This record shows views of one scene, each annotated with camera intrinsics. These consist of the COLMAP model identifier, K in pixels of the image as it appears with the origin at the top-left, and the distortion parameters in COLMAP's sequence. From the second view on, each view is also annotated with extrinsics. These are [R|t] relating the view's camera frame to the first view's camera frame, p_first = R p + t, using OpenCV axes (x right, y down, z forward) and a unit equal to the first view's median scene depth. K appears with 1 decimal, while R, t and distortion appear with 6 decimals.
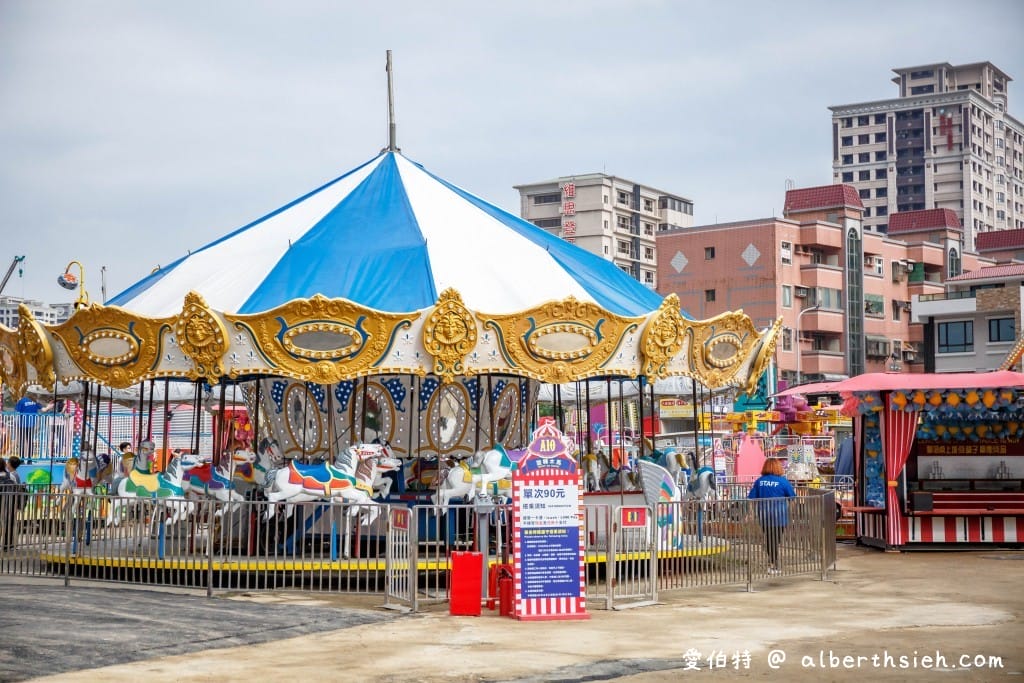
lens RADIAL K [[1786.2, 0, 511.3], [0, 1786.2, 342.1], [0, 0, 1]] dist [0.332971, 0.000000]
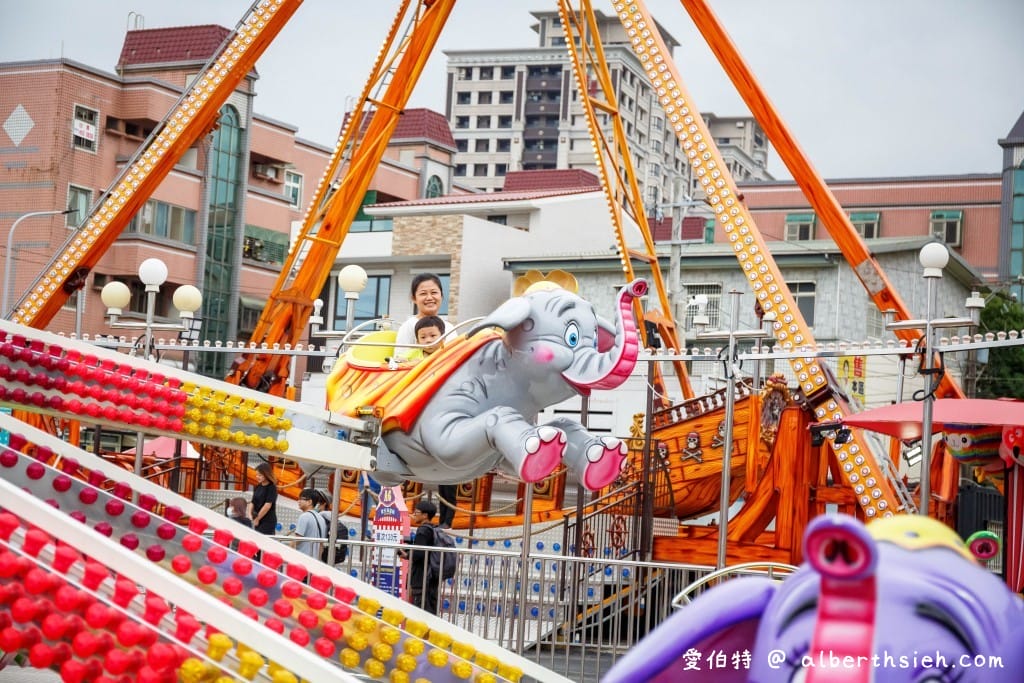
lens RADIAL K [[2088.8, 0, 511.6], [0, 2088.8, 342.6], [0, 0, 1]] dist [0.213950, 0.000000]
pose [[0.984892, 0.077717, 0.154749, 0.080379], [-0.074742, 0.996890, -0.024965, 0.009111], [-0.156208, 0.013022, 0.987638, 0.153304]]
